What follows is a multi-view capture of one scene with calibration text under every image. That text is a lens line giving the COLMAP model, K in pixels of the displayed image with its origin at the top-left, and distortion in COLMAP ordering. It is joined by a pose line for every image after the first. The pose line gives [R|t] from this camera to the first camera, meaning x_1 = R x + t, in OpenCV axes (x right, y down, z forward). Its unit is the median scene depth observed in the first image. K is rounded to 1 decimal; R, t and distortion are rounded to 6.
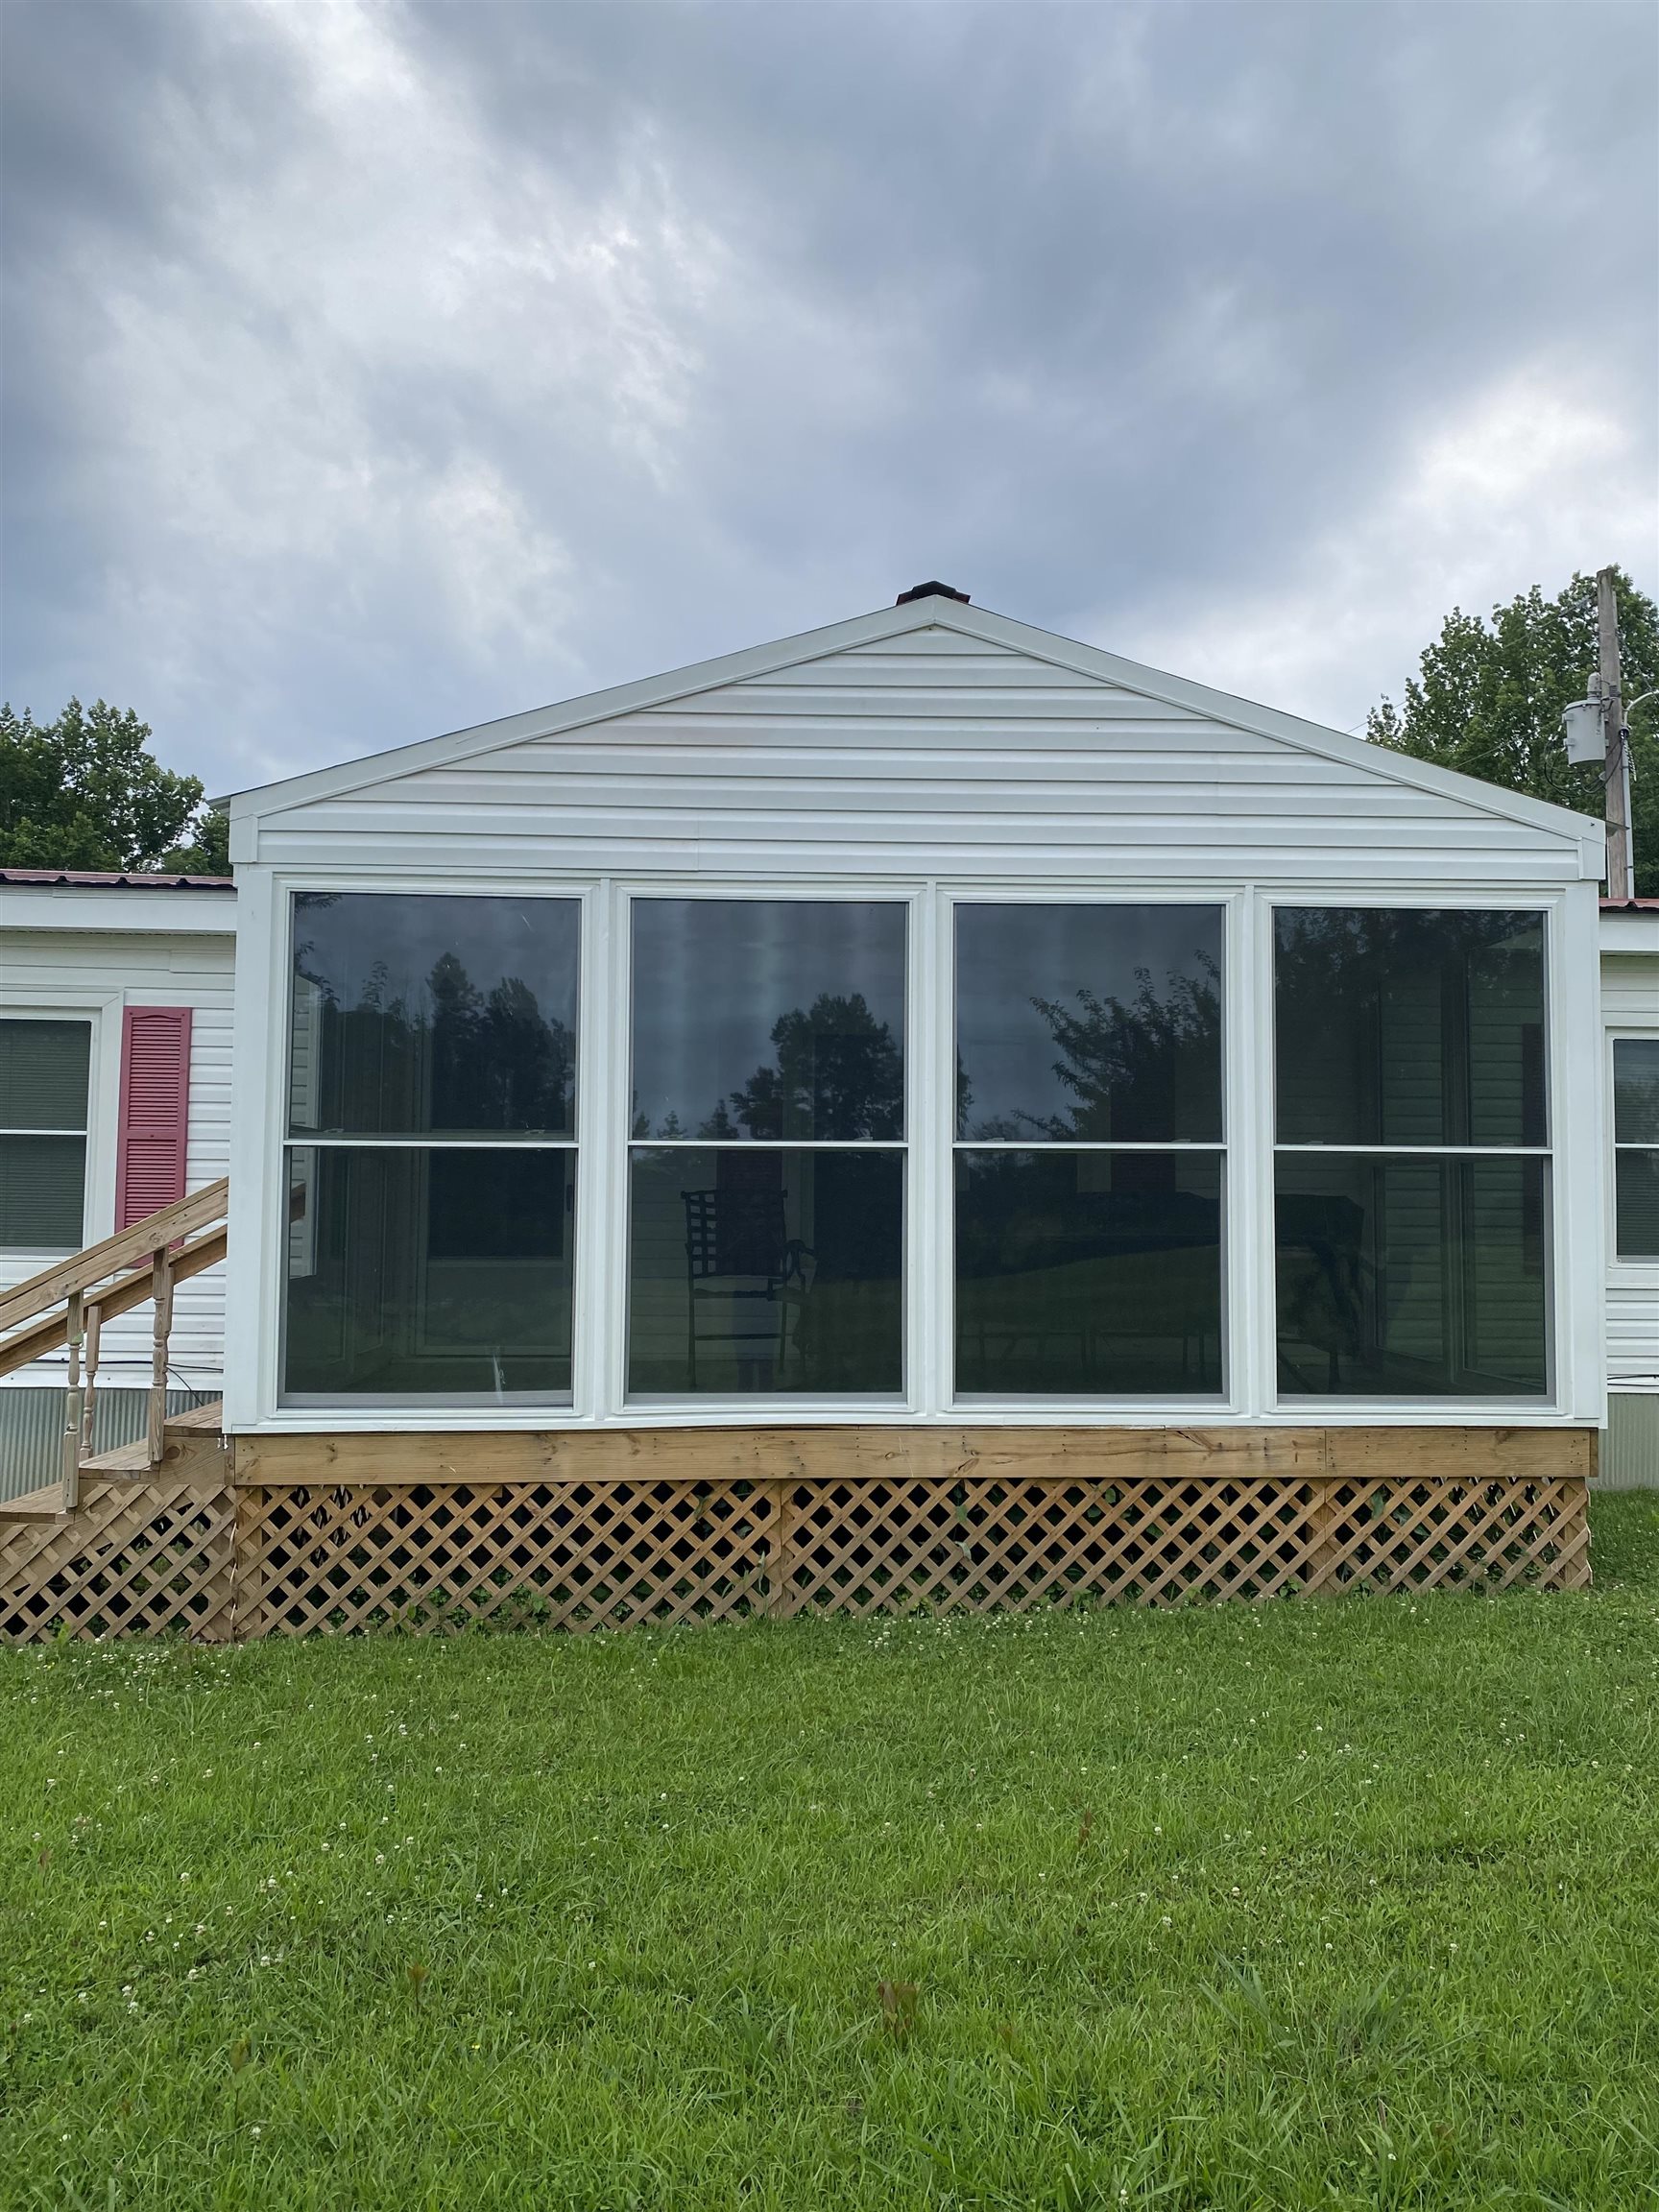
lens RADIAL K [[1699.6, 0, 859.6], [0, 1699.6, 1118.3], [0, 0, 1]] dist [0.057703, -0.057717]
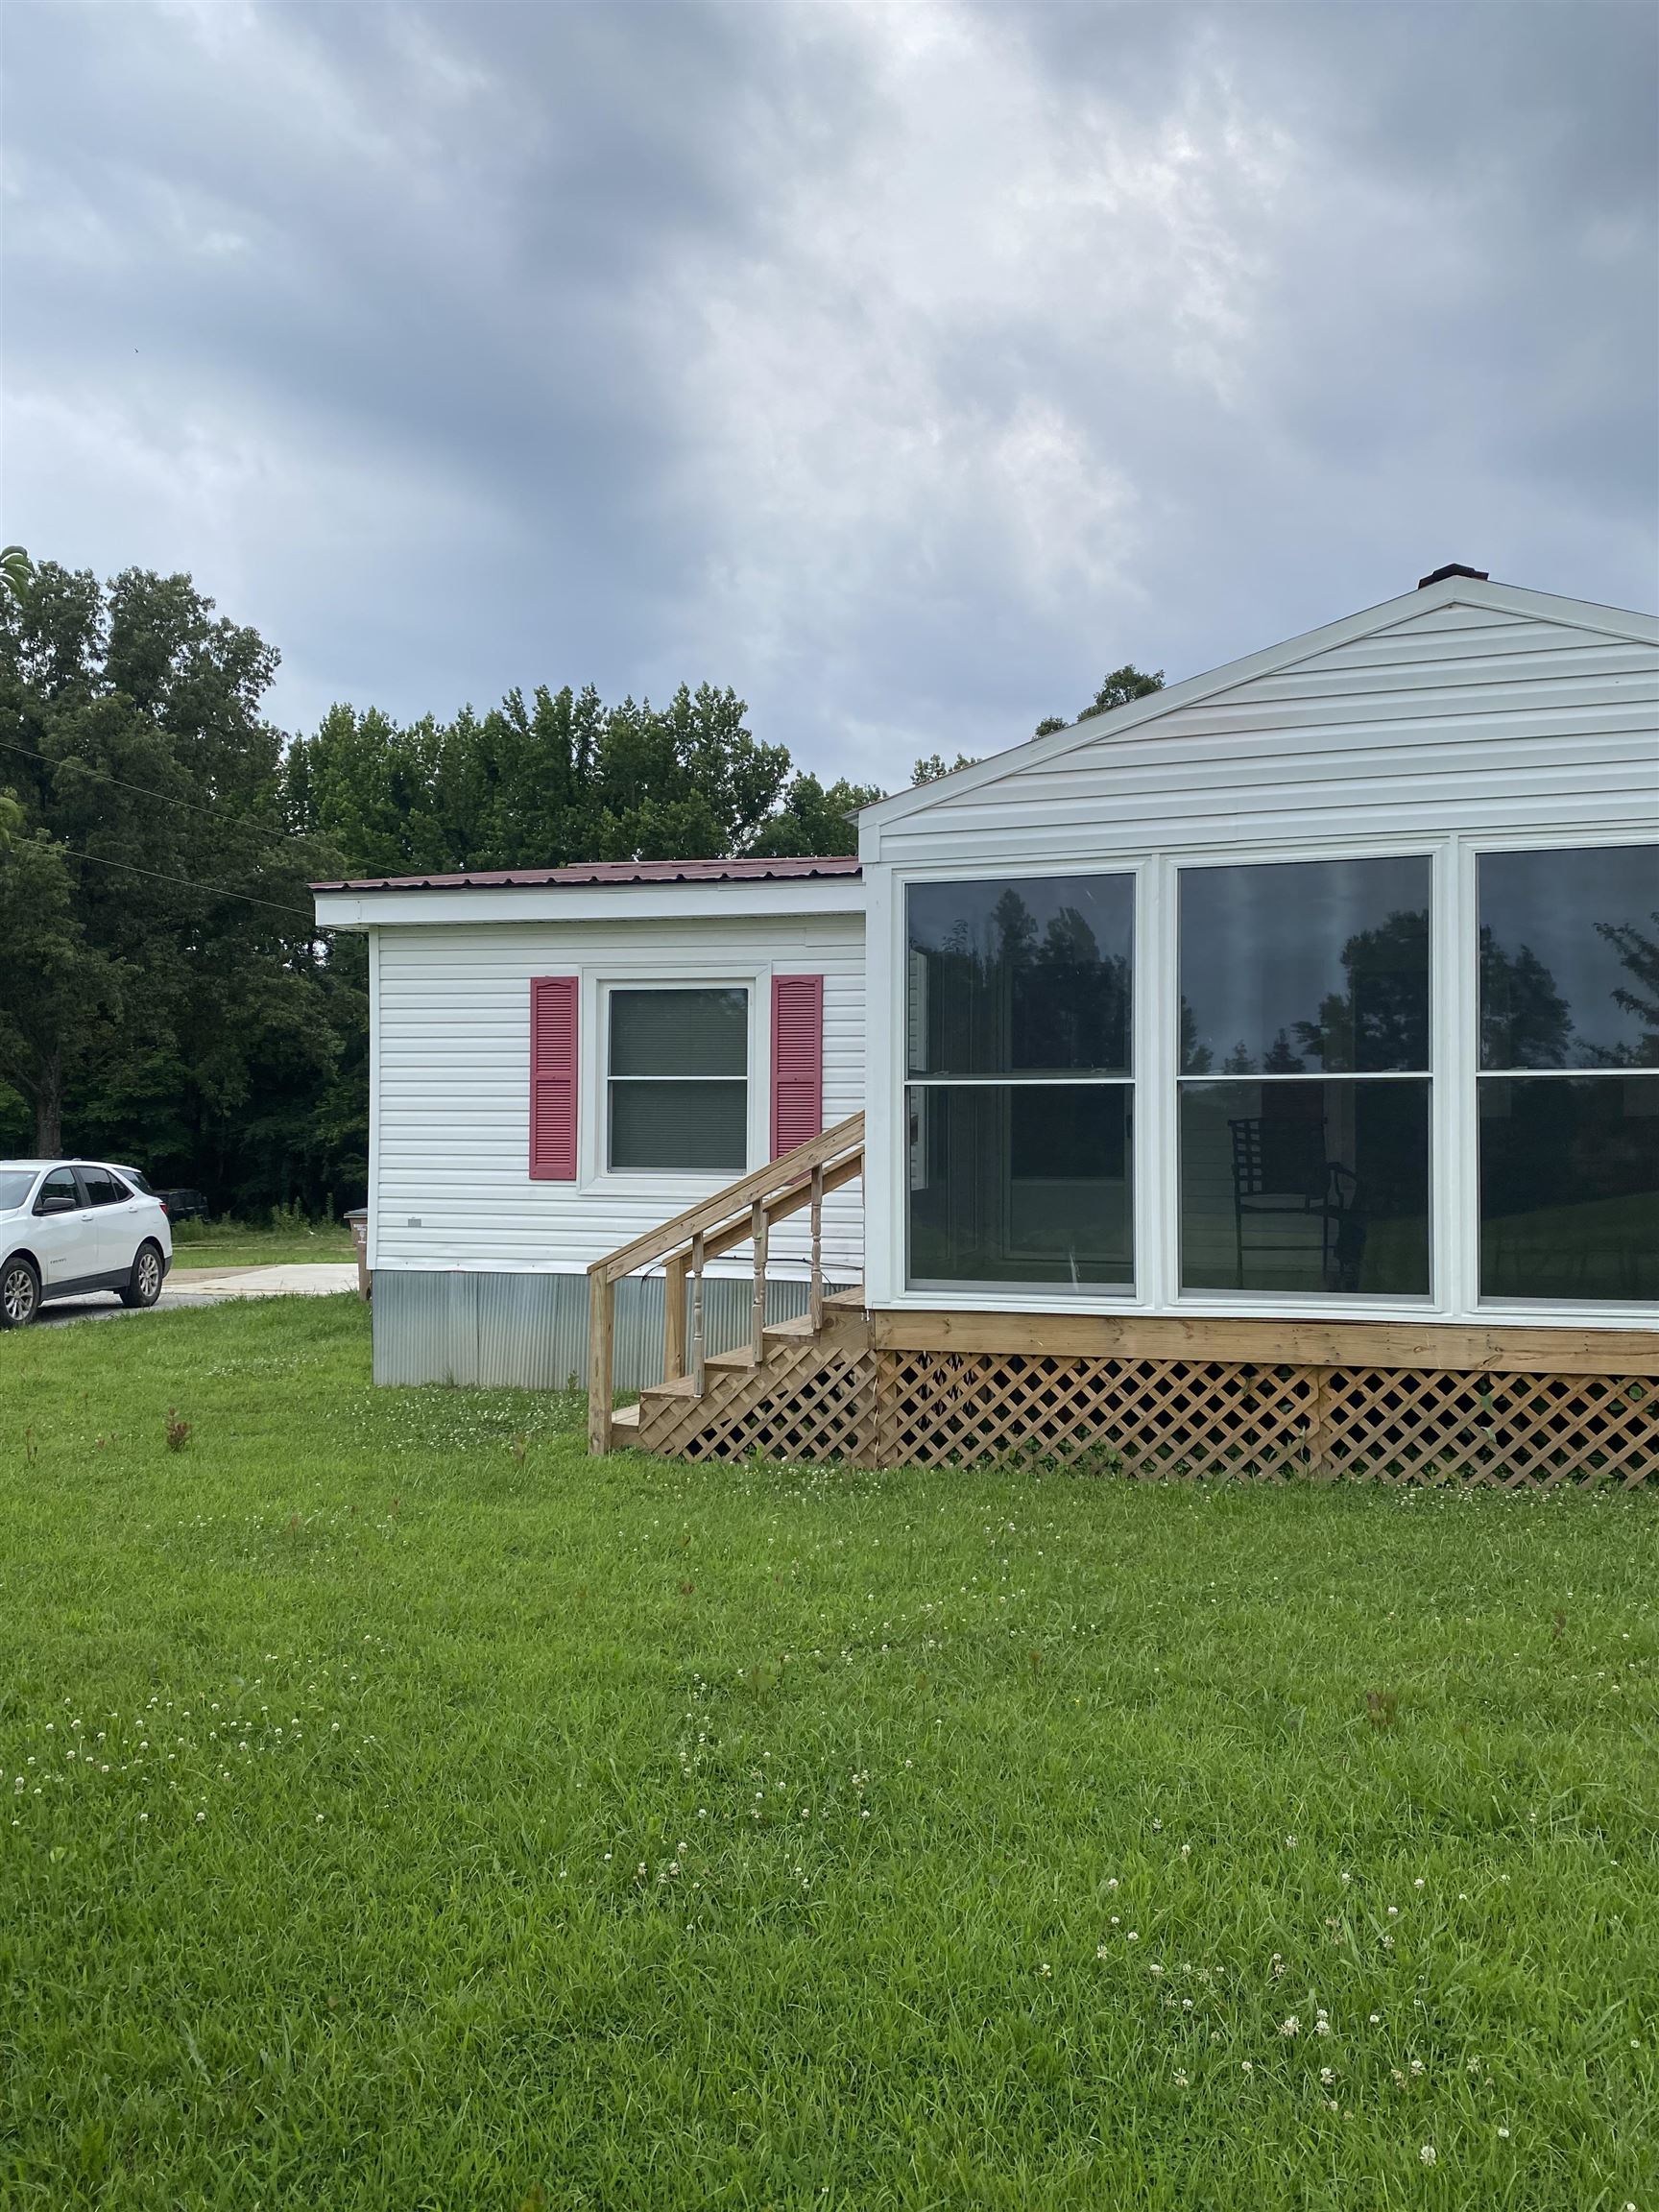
lens RADIAL K [[1699.6, 0, 832.7], [0, 1699.6, 1101.8], [0, 0, 1]] dist [0.057703, -0.057717]
pose [[0.940091, -0.013274, -0.340666, 0.040812], [0.023023, 0.999432, 0.024591, -0.003684], [0.340146, -0.030961, 0.939863, -0.196568]]
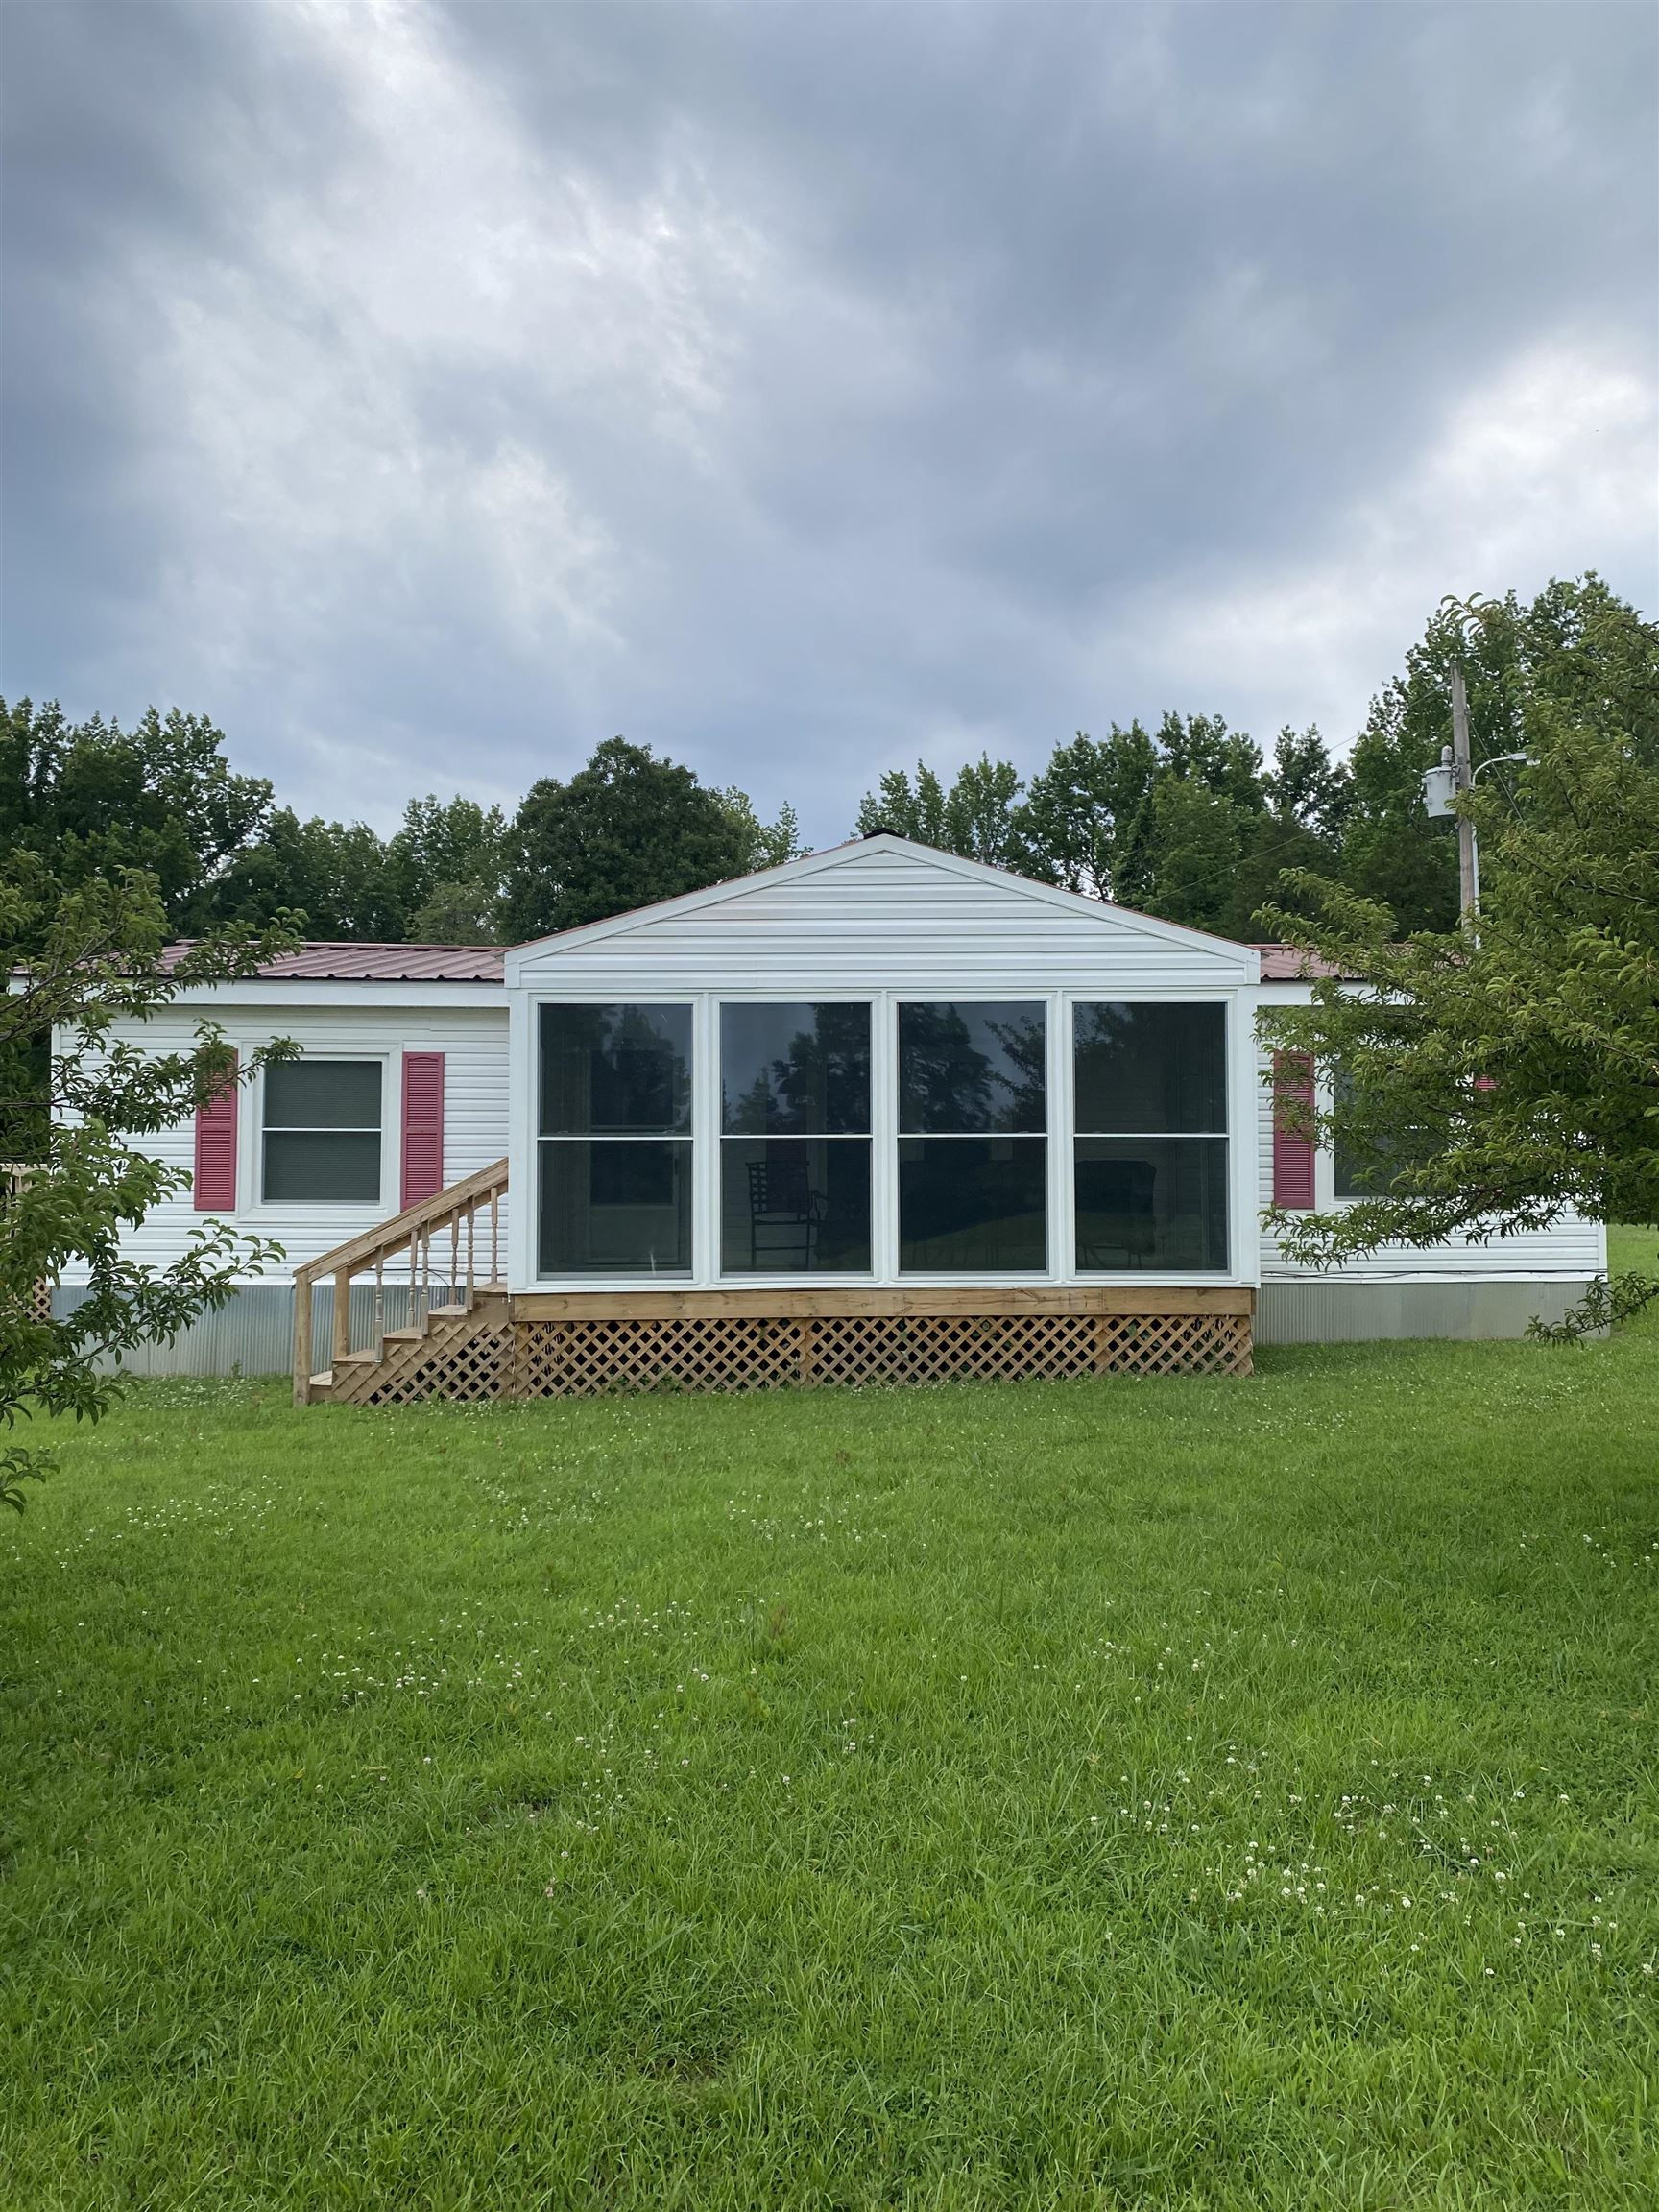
lens RADIAL K [[1699.6, 0, 836.7], [0, 1699.6, 1104.3], [0, 0, 1]] dist [0.057703, -0.057717]
pose [[0.999115, -0.012095, -0.040278, 0.063230], [0.012553, 0.999859, 0.011129, -0.038454], [0.040138, -0.011625, 0.999127, -0.814176]]
